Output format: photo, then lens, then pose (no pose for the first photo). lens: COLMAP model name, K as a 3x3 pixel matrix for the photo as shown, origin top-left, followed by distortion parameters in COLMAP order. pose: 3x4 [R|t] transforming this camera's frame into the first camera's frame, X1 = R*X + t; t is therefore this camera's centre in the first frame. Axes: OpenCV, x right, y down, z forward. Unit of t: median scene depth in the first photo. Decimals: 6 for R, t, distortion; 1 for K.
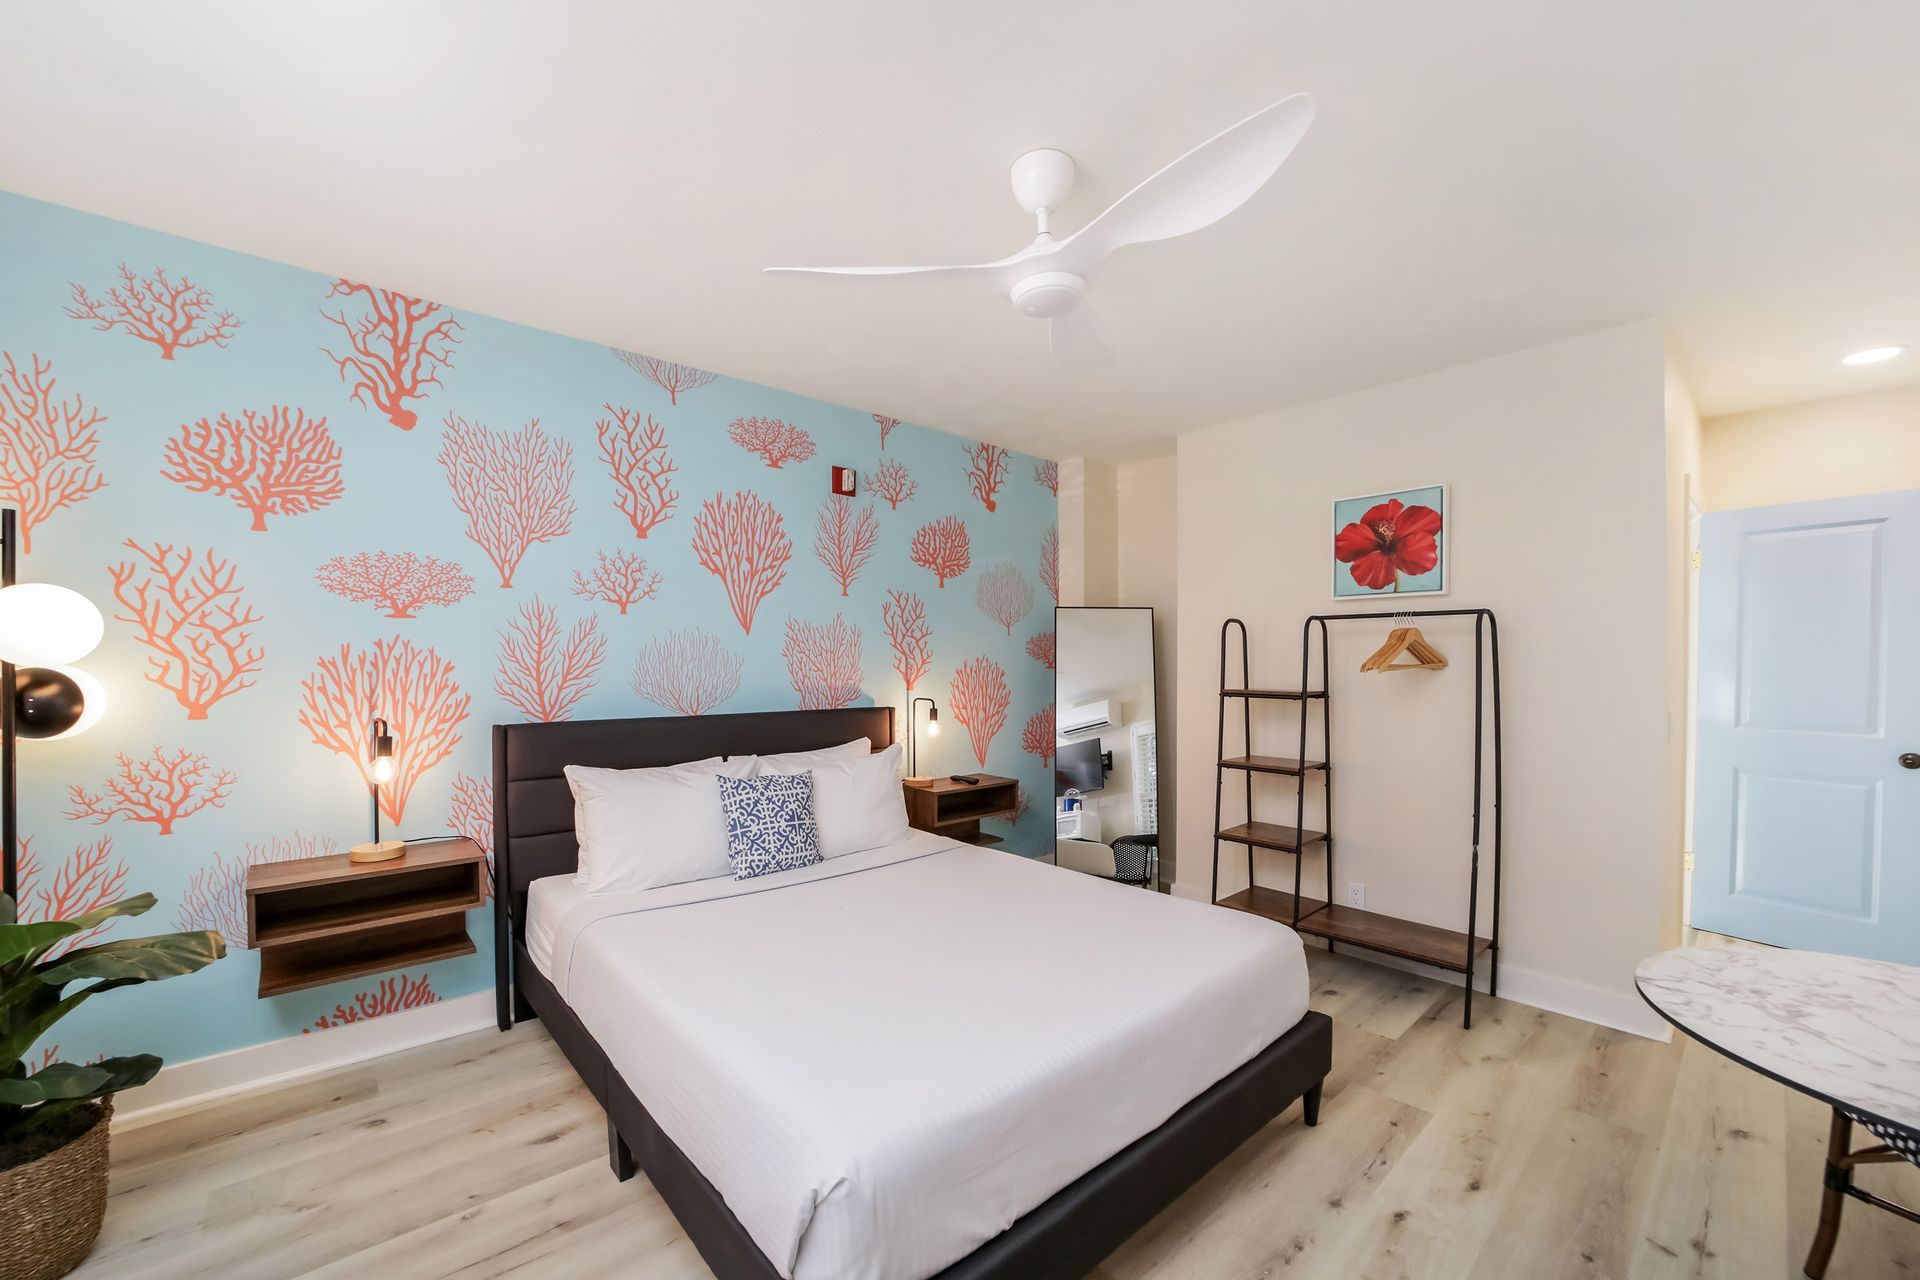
lens RADIAL K [[767.5, 0, 931.6], [0, 767.5, 649.5], [0, 0, 1]] dist [-0.000197, 0.002856]
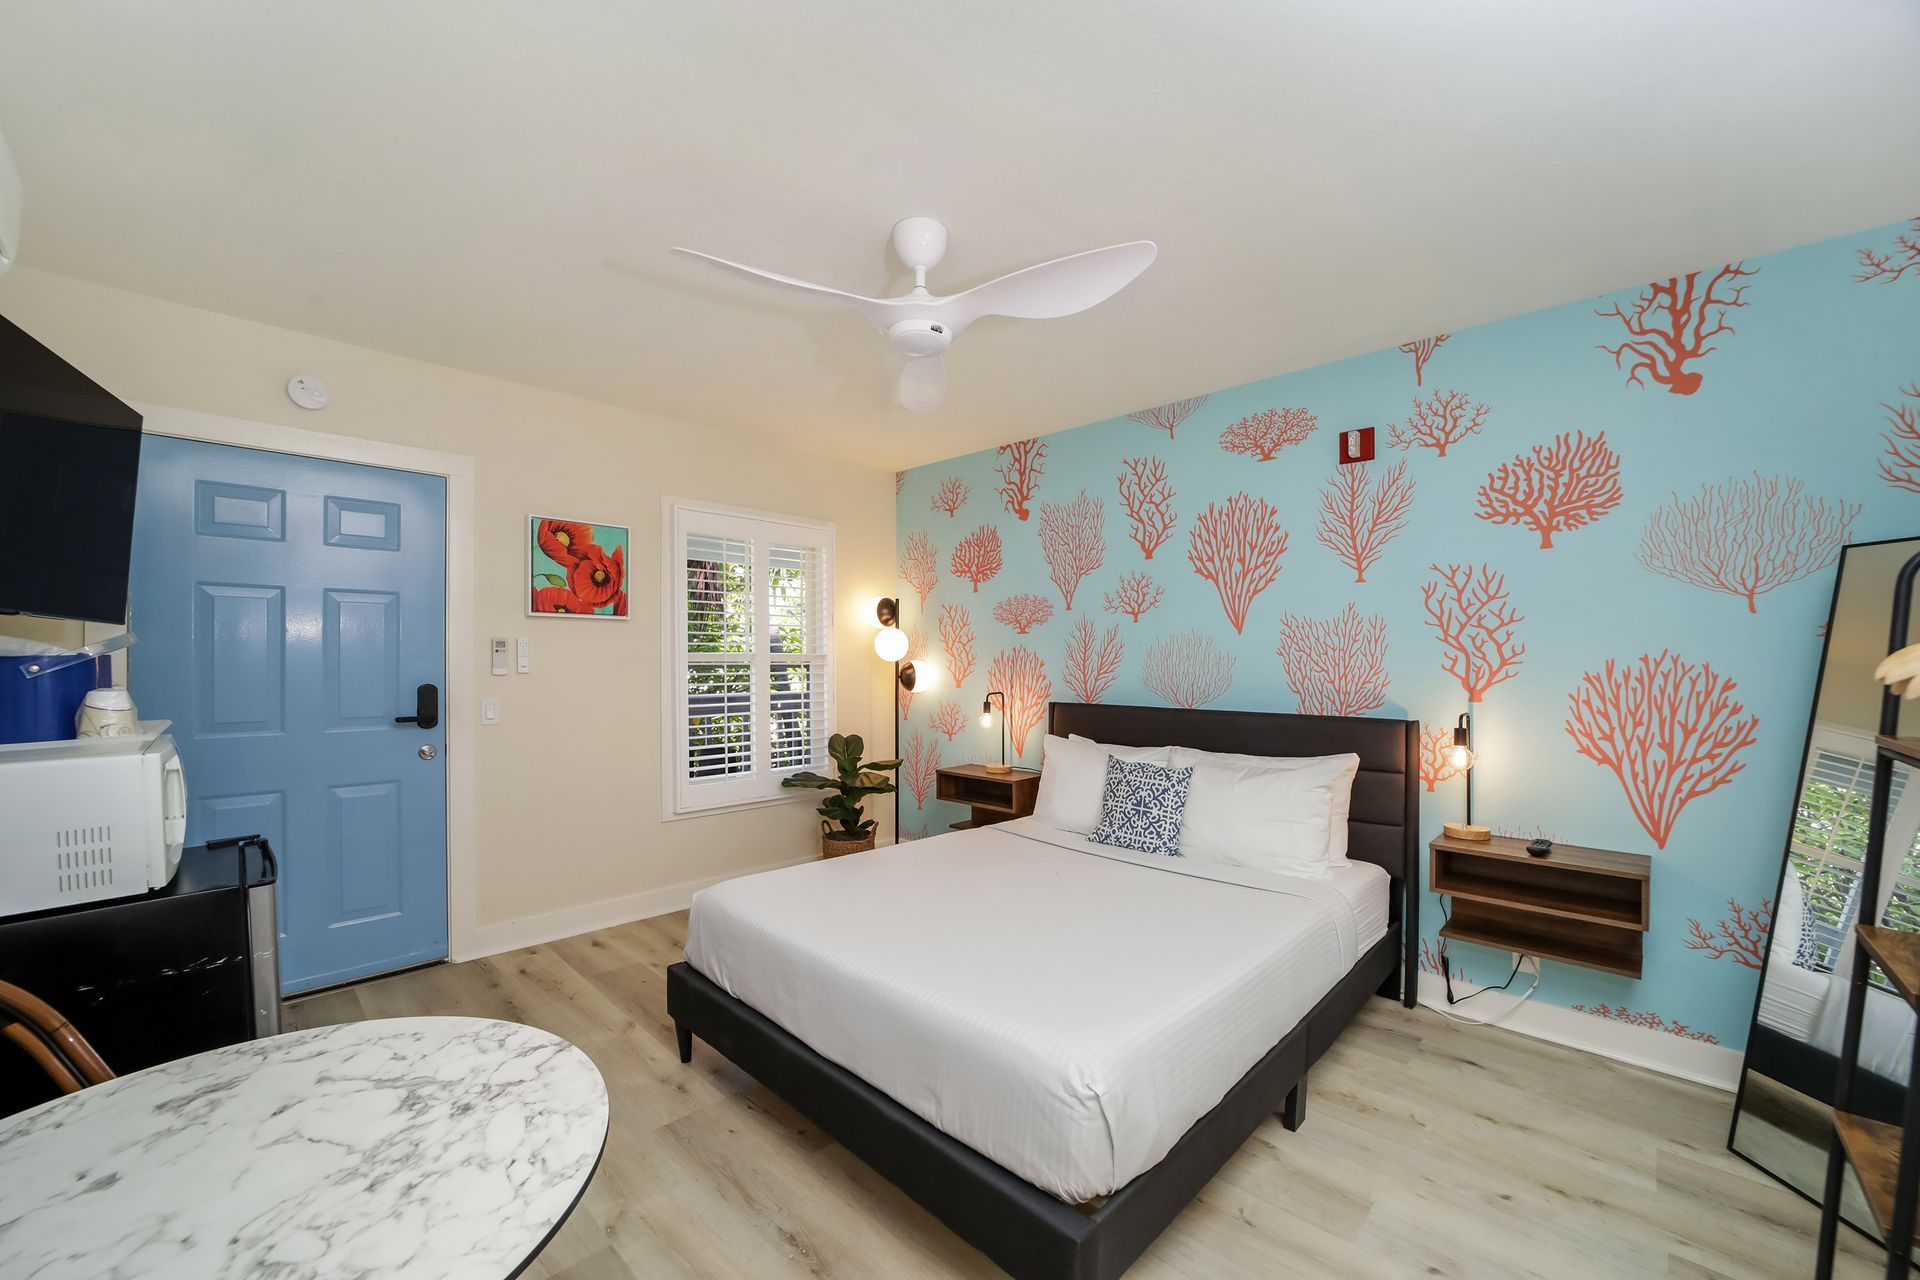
lens RADIAL K [[767.5, 0, 980.9], [0, 767.5, 644.4], [0, 0, 1]] dist [-0.000197, 0.002856]
pose [[0.120081, -0.027656, -0.992379, 0.734055], [0.003208, 0.999618, -0.027469, 0.020971], [0.992759, 0.000115, 0.120123, 0.547729]]
